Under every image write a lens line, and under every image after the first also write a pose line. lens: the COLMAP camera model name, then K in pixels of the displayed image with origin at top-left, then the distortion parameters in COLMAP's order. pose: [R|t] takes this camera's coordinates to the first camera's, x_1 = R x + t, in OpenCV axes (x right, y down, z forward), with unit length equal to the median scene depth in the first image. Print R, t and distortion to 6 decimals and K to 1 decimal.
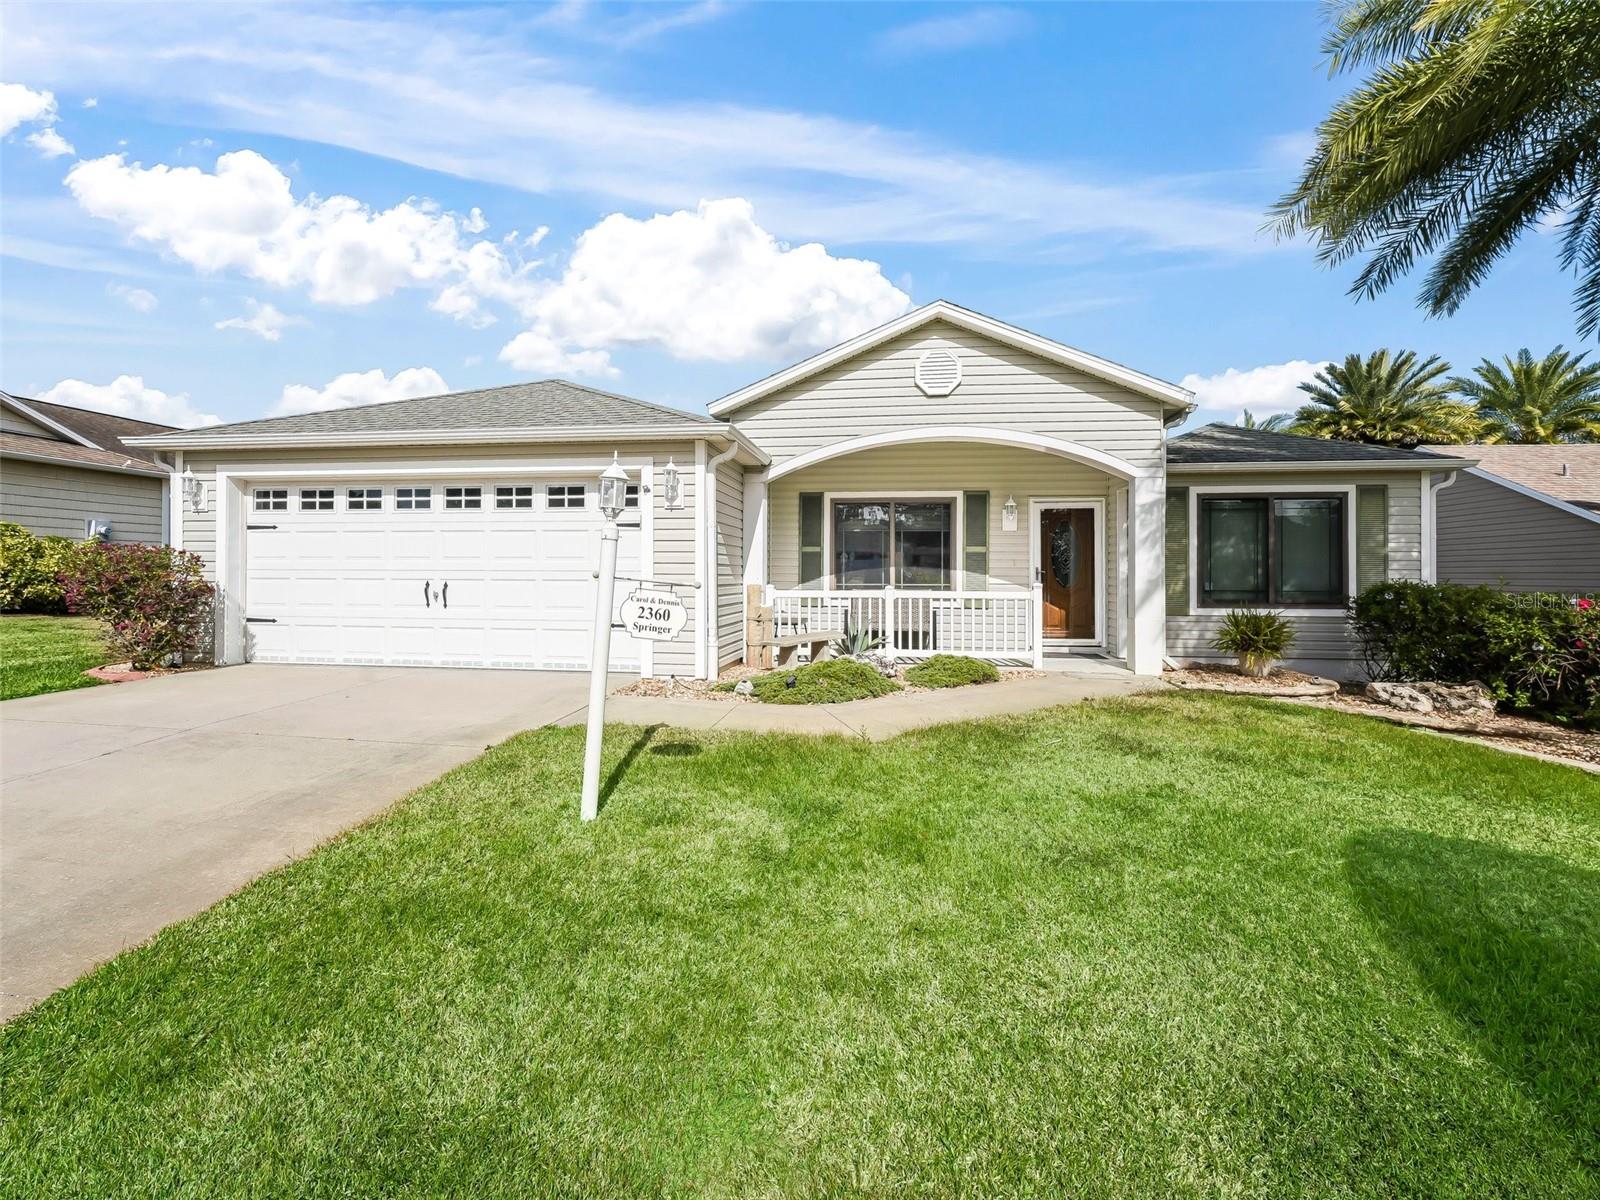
lens RADIAL K [[646.4, 0, 808.2], [0, 646.4, 552.9], [0, 0, 1]] dist [-0.002445, -0.000051]
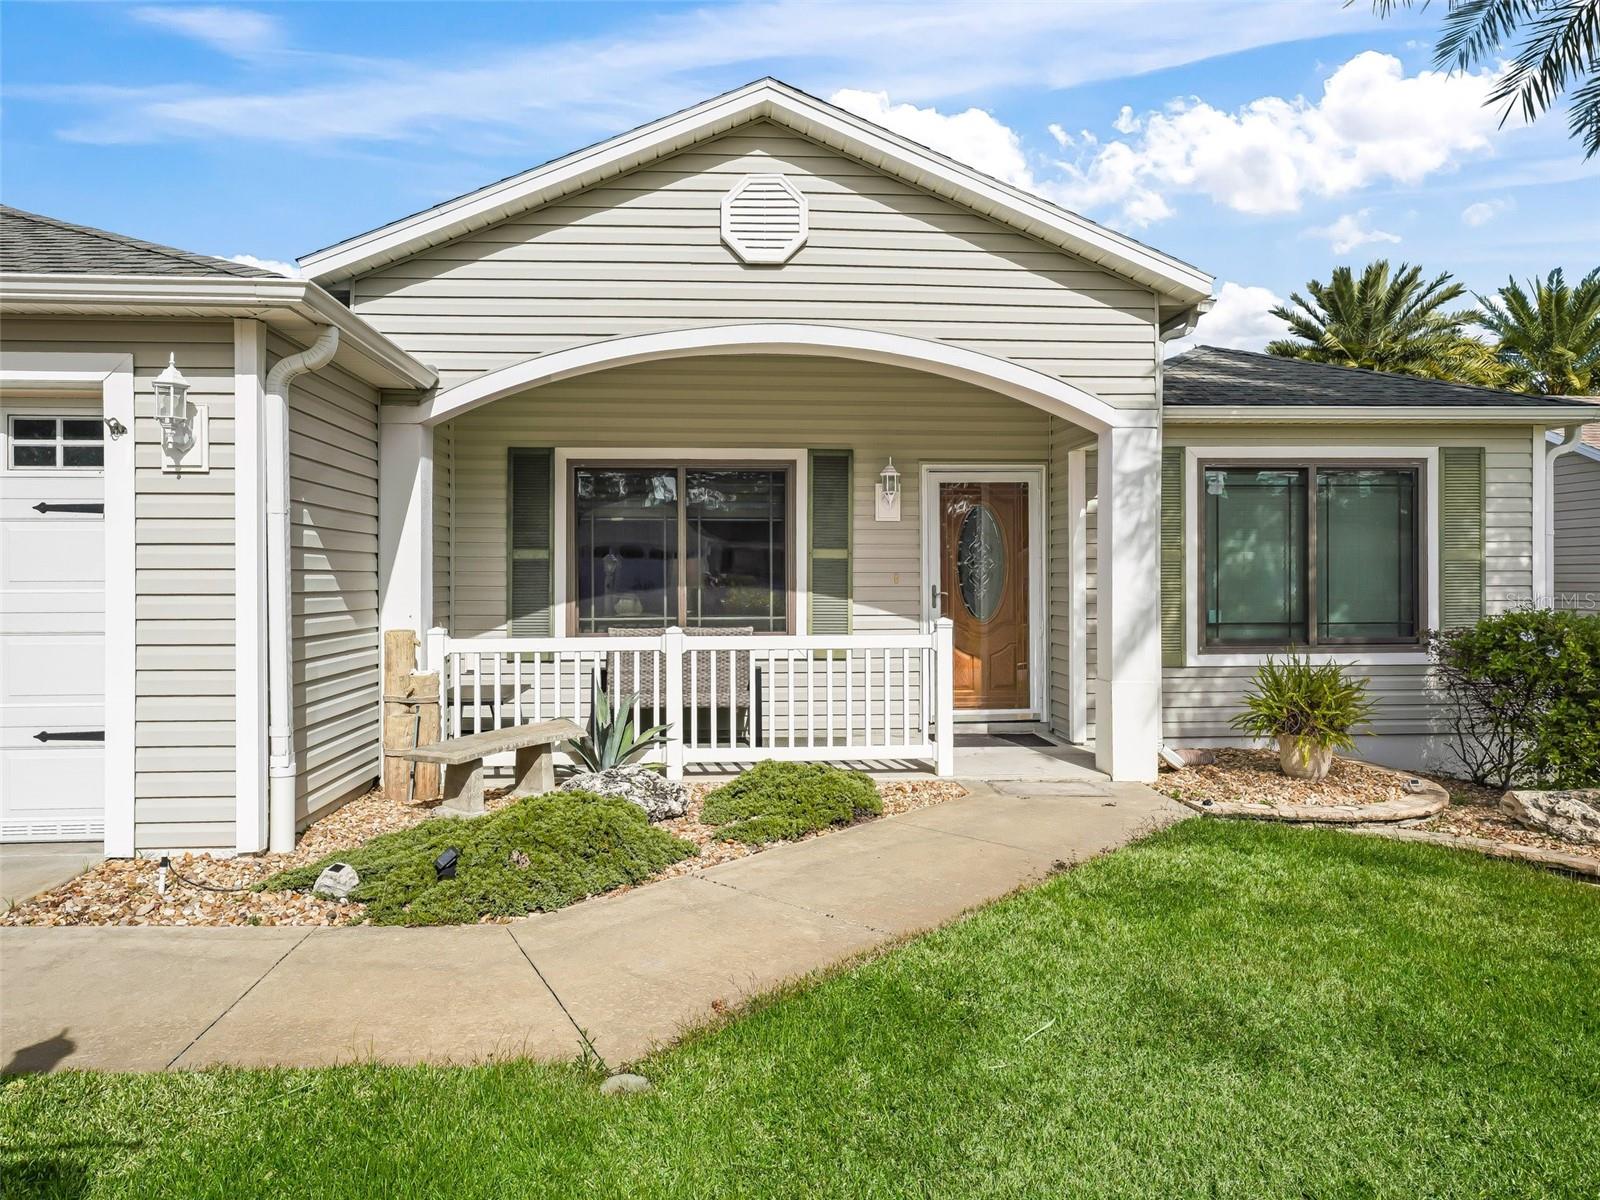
lens RADIAL K [[1006.4, 0, 741.9], [0, 1006.4, 554.2], [0, 0, 1]] dist [0.016783, -0.001157]
pose [[0.983702, -0.003156, 0.179777, 0.033787], [0.002426, 0.999988, 0.004281, -0.011043], [-0.179789, -0.003775, 0.983698, 0.190277]]
